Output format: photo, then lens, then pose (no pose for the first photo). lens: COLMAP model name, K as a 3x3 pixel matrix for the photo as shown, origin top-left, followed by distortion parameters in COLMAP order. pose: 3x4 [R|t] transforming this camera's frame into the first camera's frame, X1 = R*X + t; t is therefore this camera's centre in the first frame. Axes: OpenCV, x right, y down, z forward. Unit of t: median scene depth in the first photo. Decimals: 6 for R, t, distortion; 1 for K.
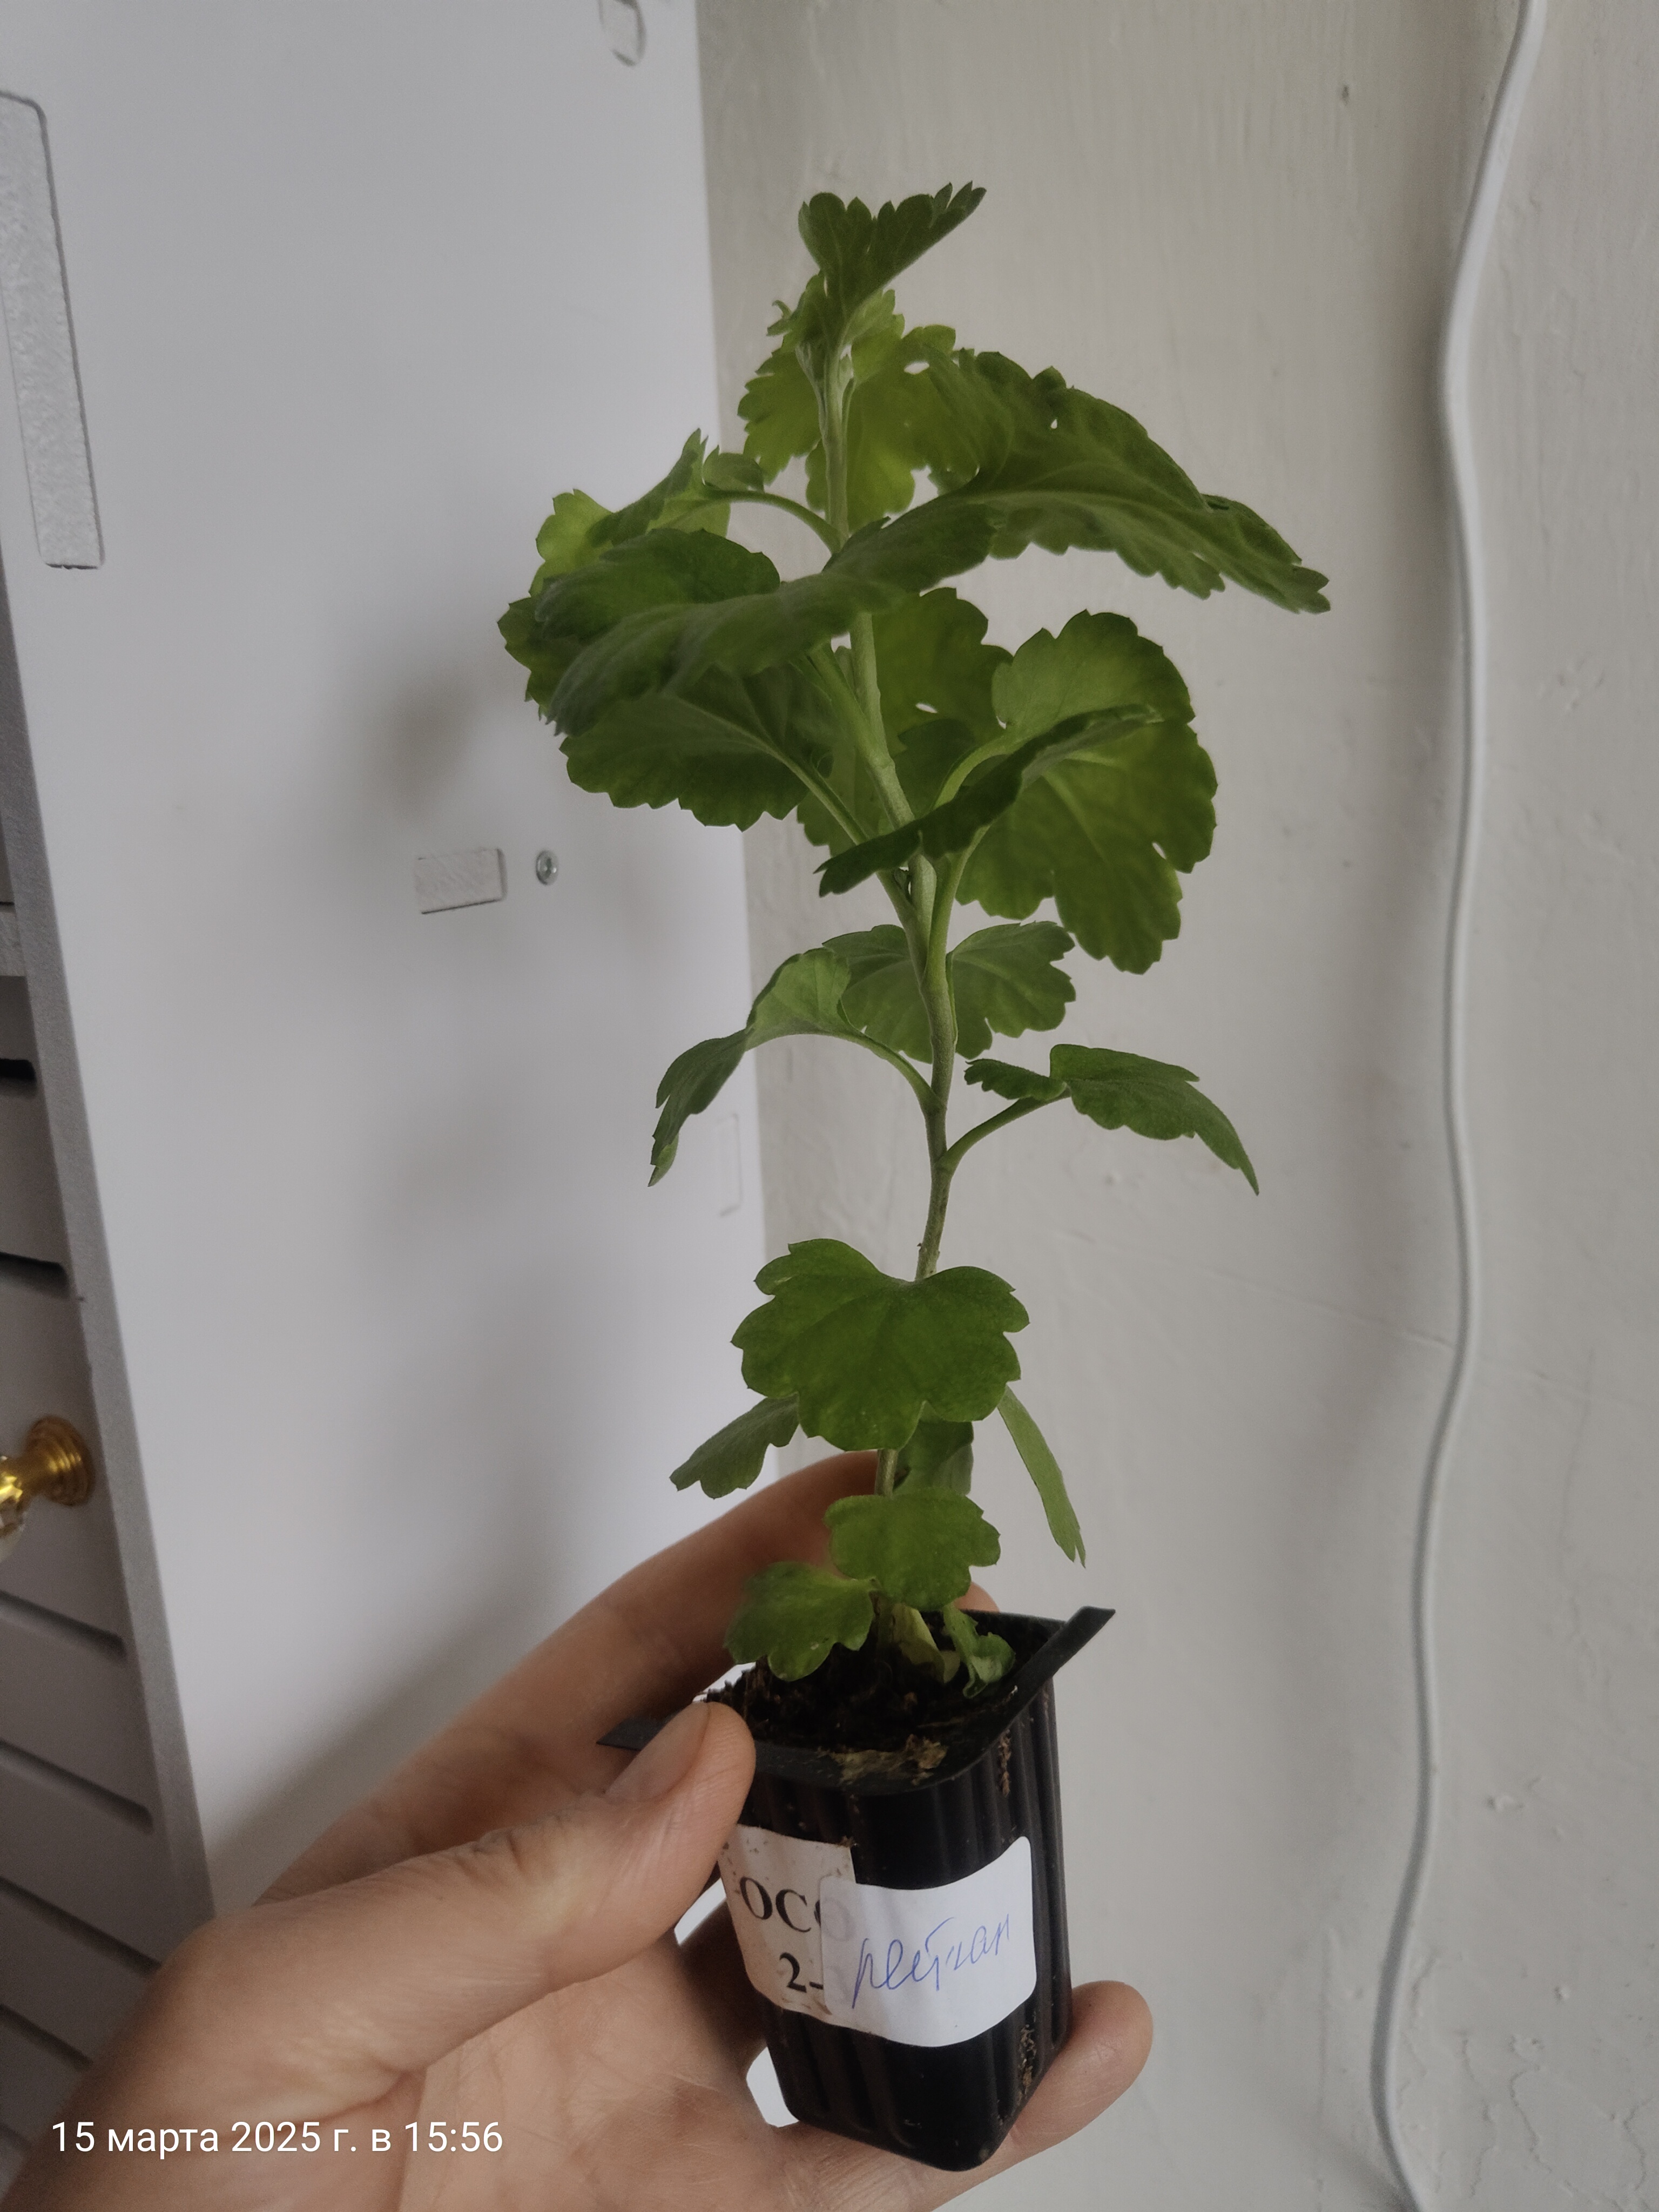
lens RADIAL K [[1565.8, 0, 830.8], [0, 1565.8, 1109.6], [0, 0, 1]] dist [-0.011940, 0.013911]
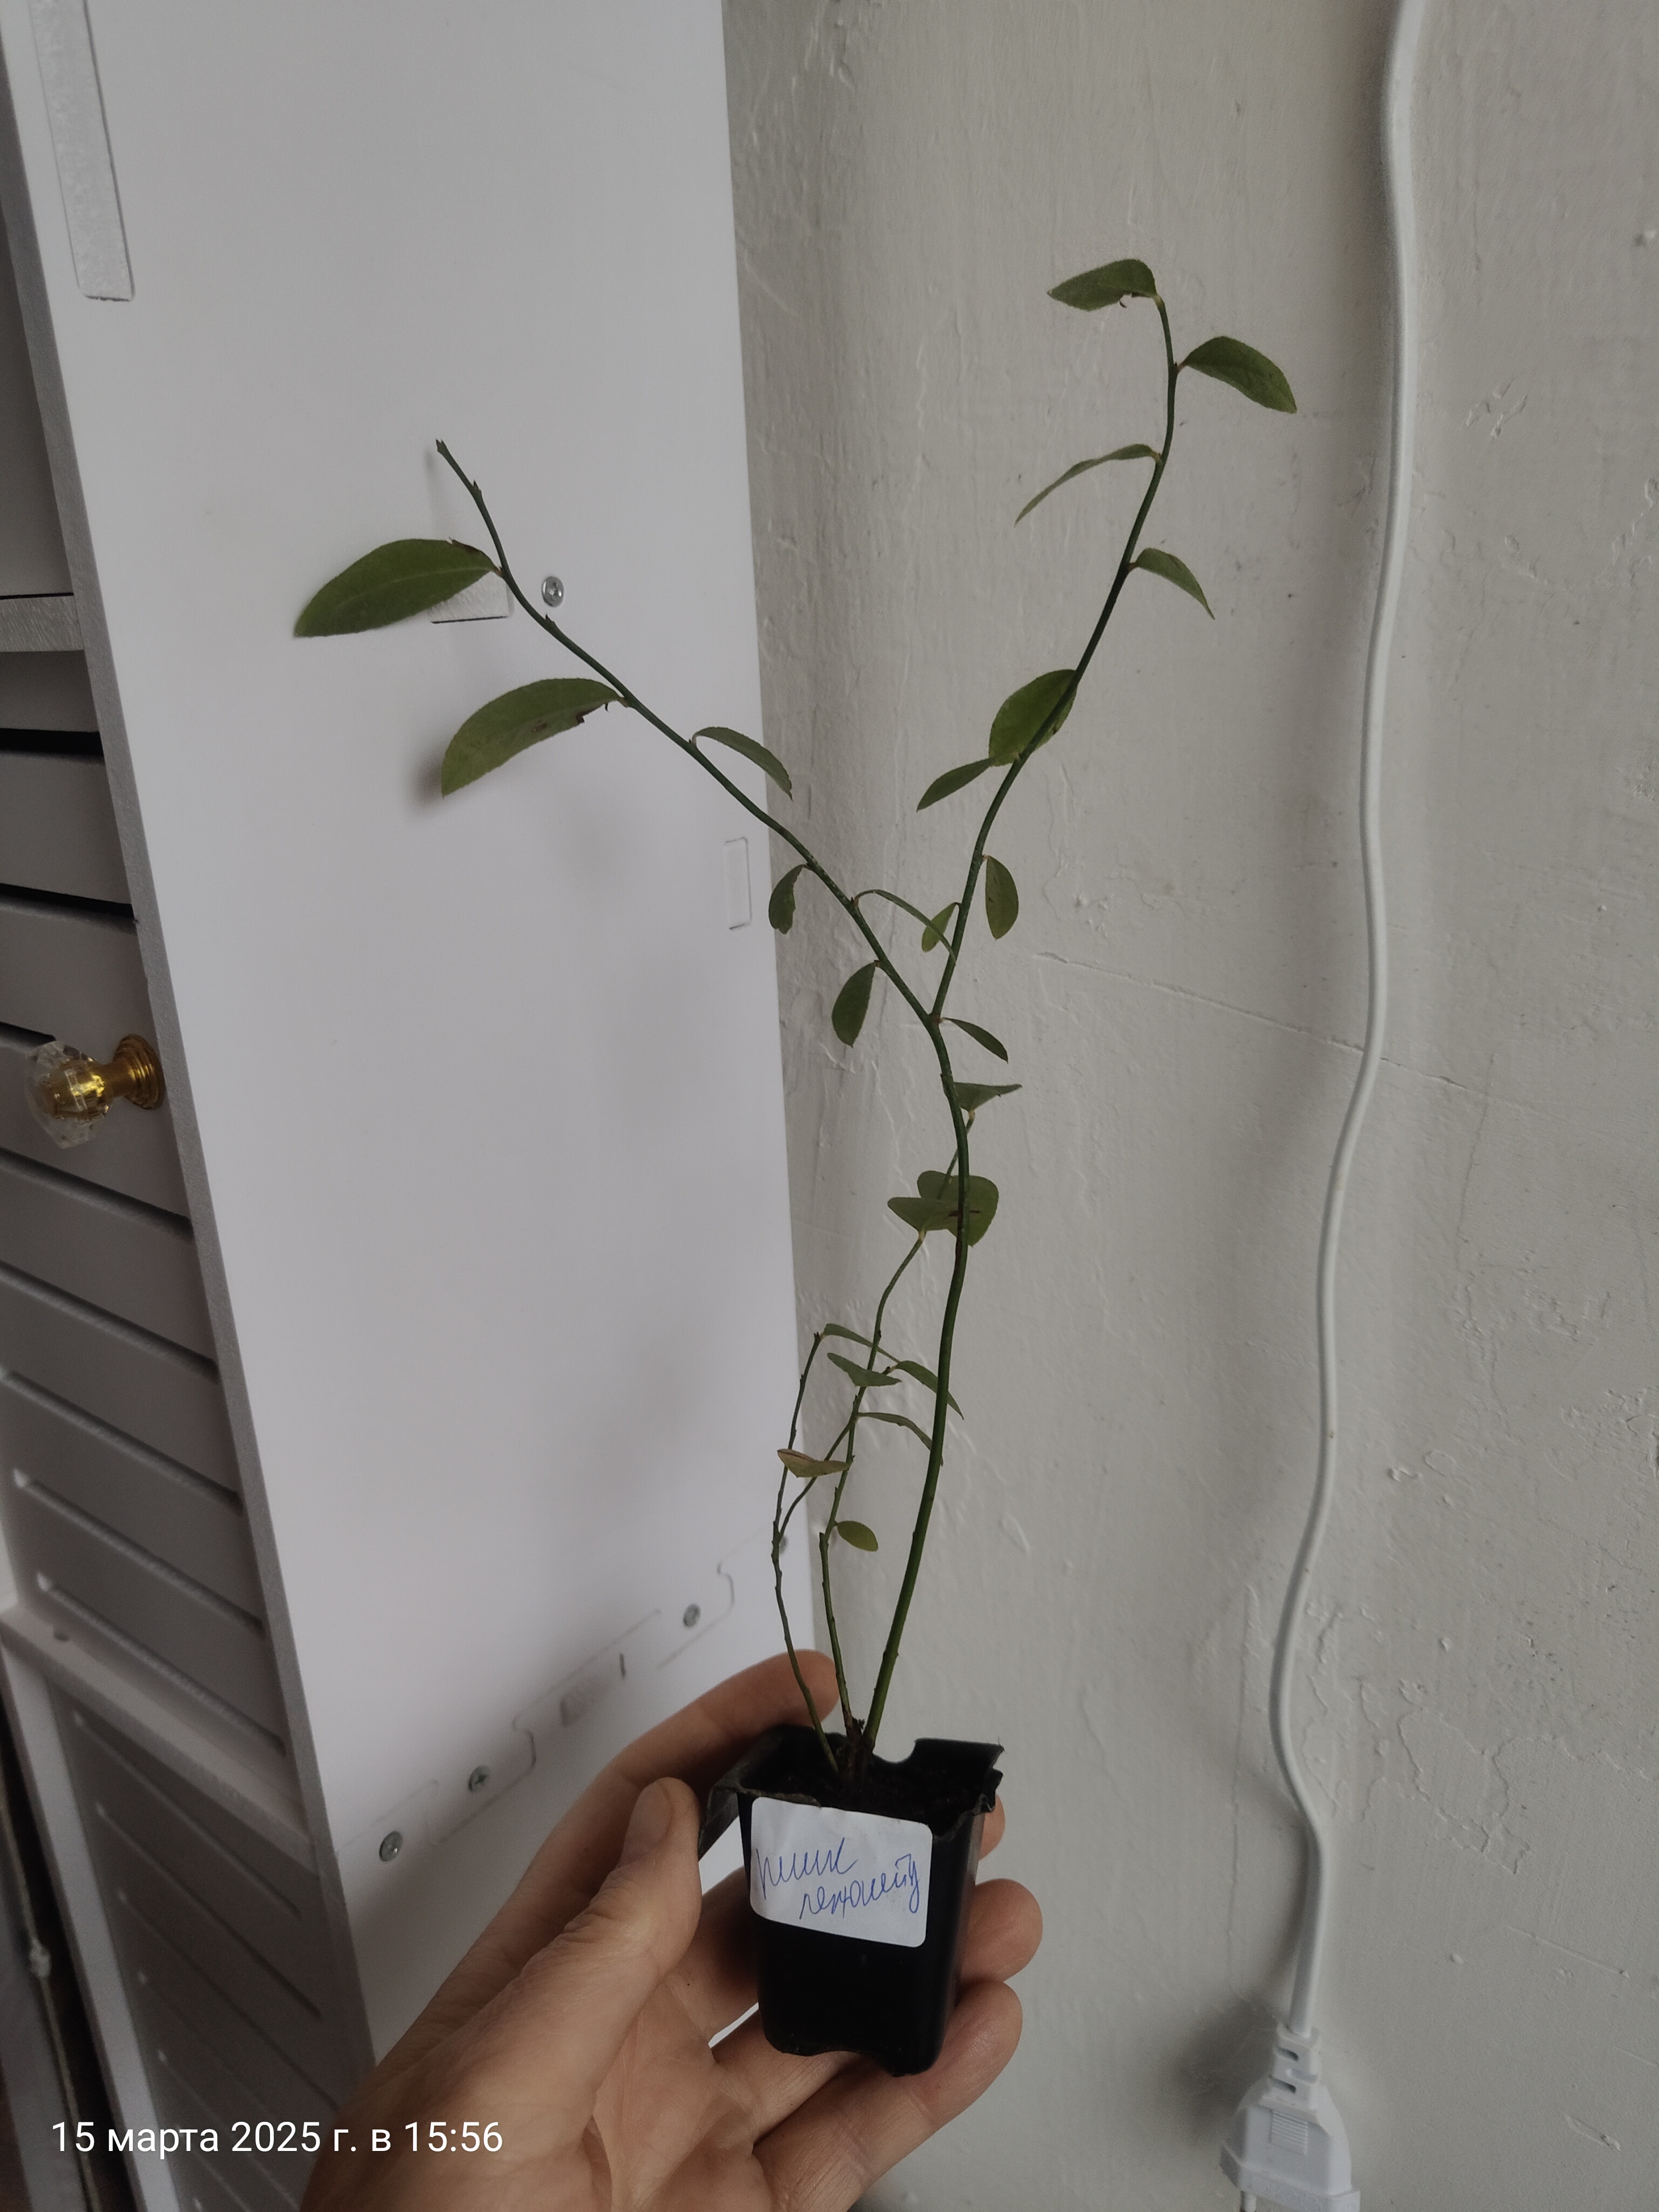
lens RADIAL K [[1565.8, 0, 829.8], [0, 1565.8, 1111.7], [0, 0, 1]] dist [-0.011940, 0.013911]
pose [[0.991455, 0.042128, -0.123457, 0.171046], [-0.029567, 0.994359, 0.101866, 0.096900], [0.127052, -0.097345, 0.987108, -0.129823]]
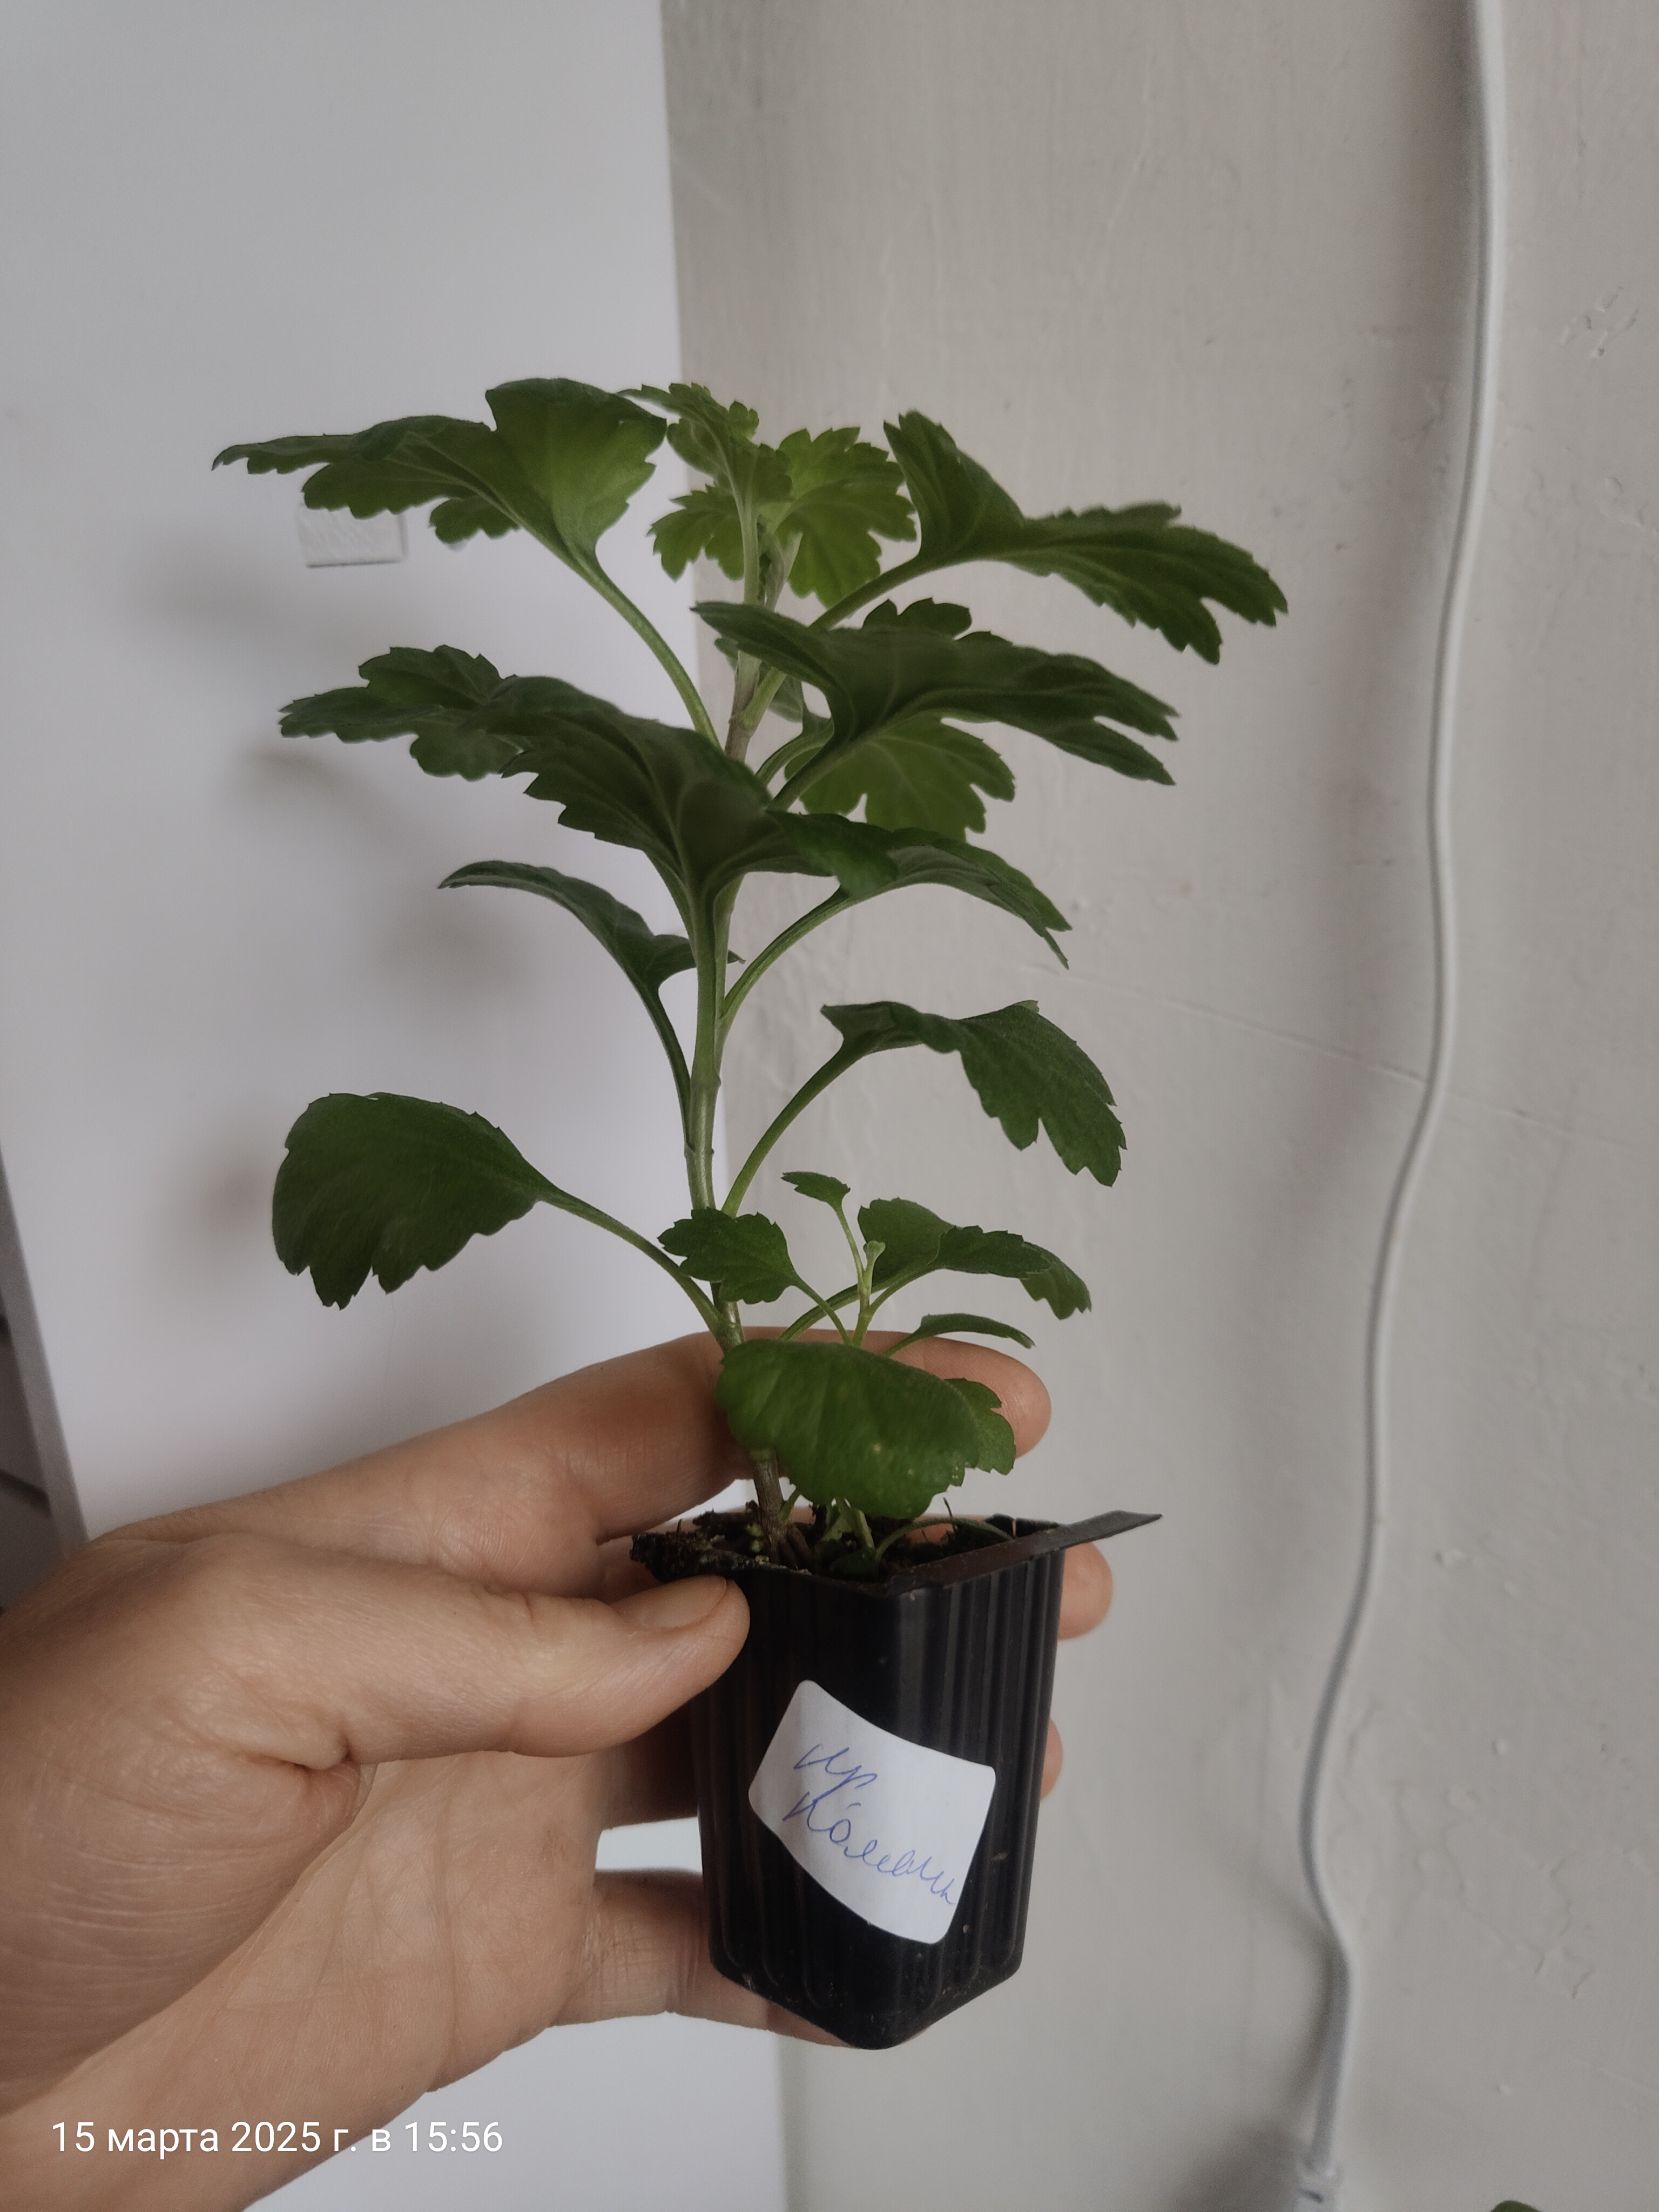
lens RADIAL K [[1565.8, 0, 824.2], [0, 1565.8, 1091.6], [0, 0, 1]] dist [-0.011940, 0.013911]
pose [[0.998752, 0.027893, -0.041436, 0.081774], [-0.023438, 0.994263, 0.104361, 0.071678], [0.044109, -0.103260, 0.993676, 0.057299]]
